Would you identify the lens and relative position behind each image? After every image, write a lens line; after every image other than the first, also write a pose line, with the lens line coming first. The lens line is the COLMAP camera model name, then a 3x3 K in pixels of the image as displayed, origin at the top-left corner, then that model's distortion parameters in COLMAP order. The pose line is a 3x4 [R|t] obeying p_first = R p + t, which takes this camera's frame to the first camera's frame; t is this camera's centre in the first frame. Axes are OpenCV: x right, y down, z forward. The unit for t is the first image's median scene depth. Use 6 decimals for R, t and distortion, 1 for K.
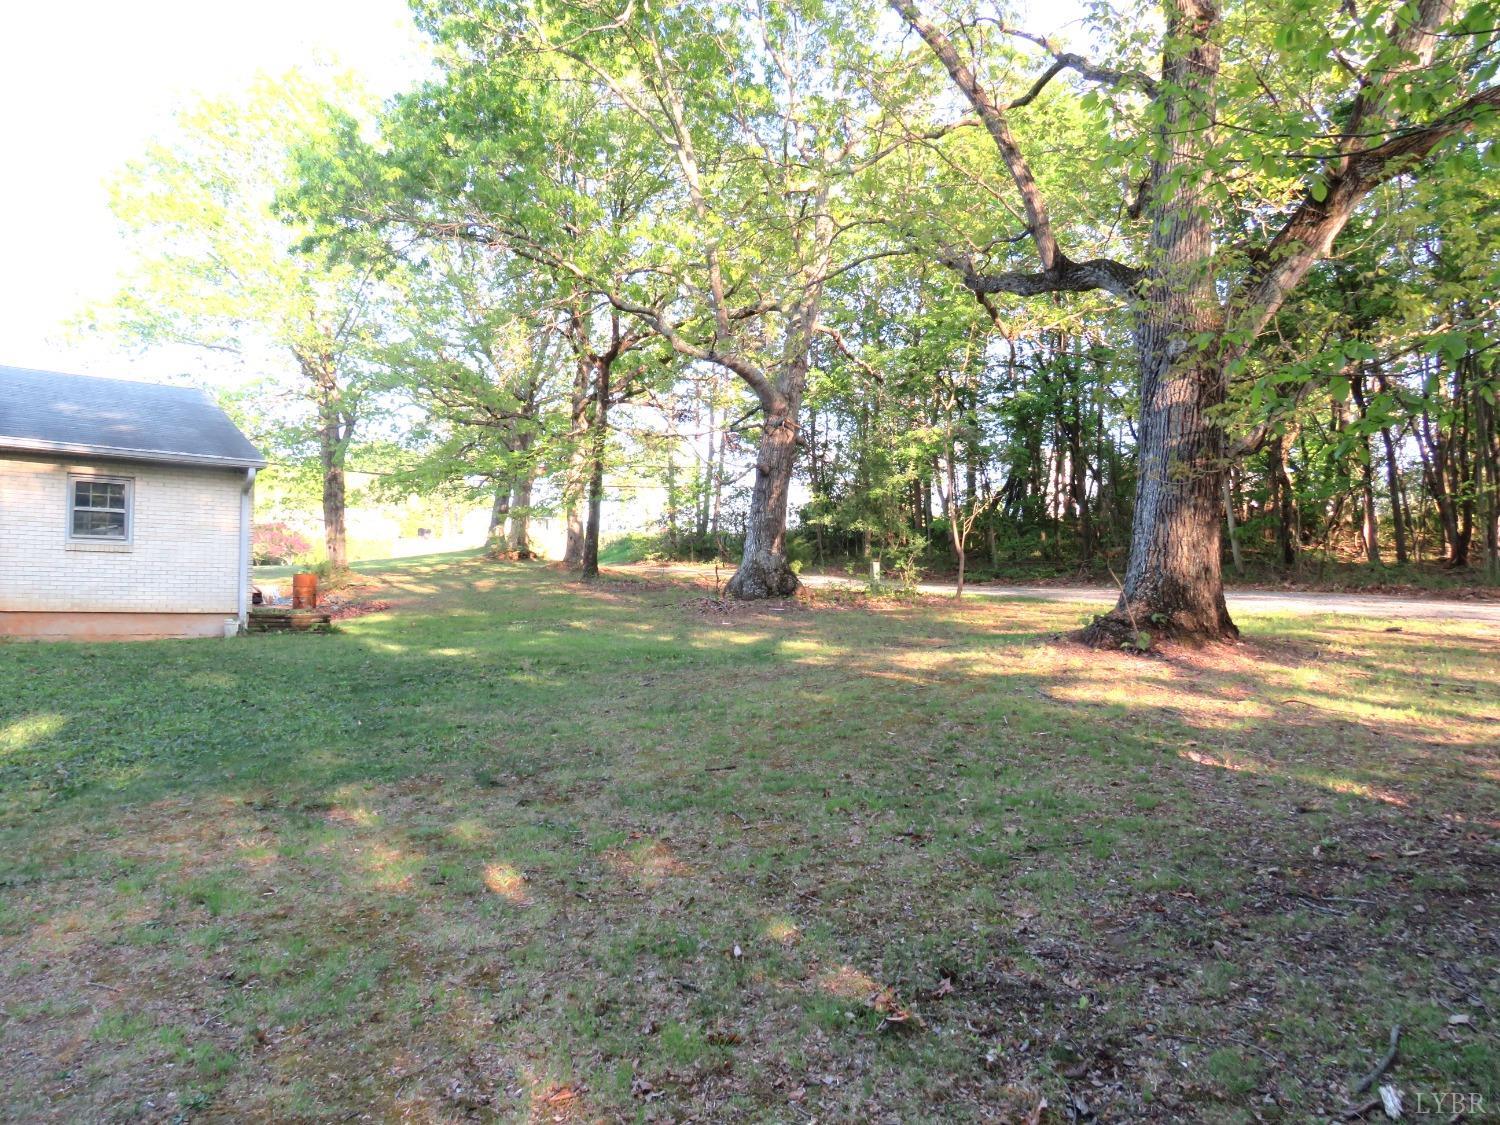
lens RADIAL K [[1046.8, 0, 750.0], [0, 1046.8, 562.5], [0, 0, 1]] dist [-0.040083, 0.013571]
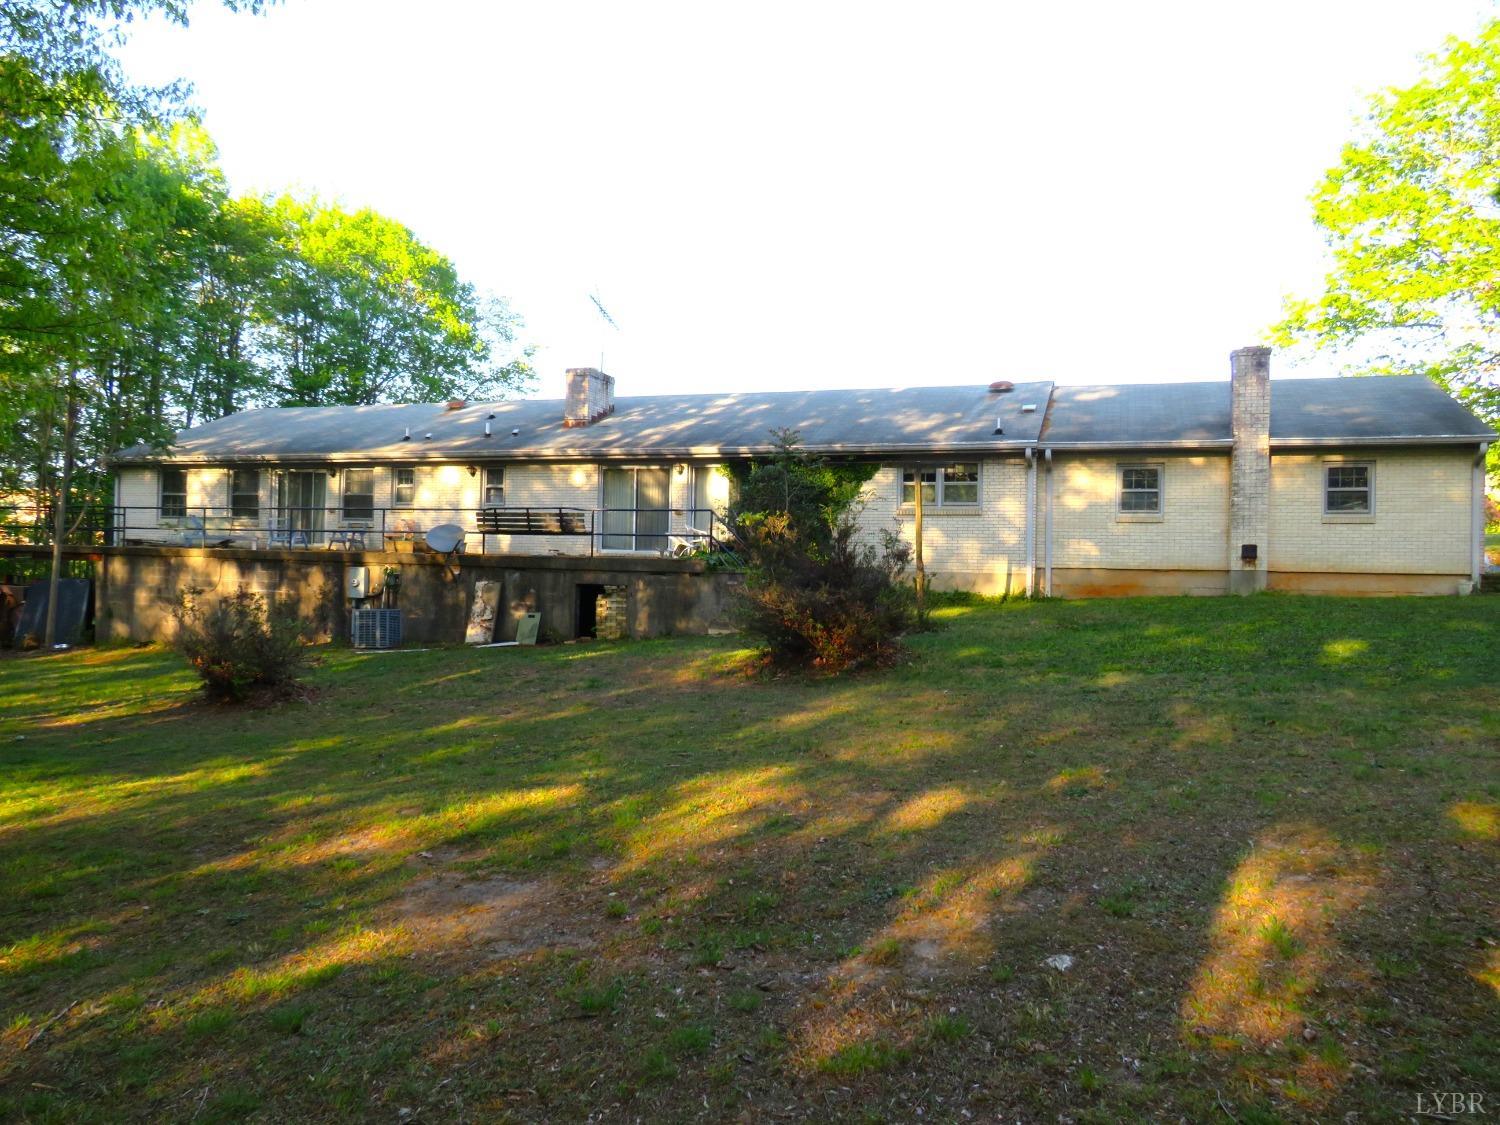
lens RADIAL K [[1046.8, 0, 750.0], [0, 1046.8, 562.5], [0, 0, 1]] dist [-0.040083, 0.013571]
pose [[0.510456, -0.006976, -0.859876, 0.062224], [0.027200, 0.999598, 0.008038, 0.006518], [0.859474, -0.027492, 0.510440, -0.236001]]
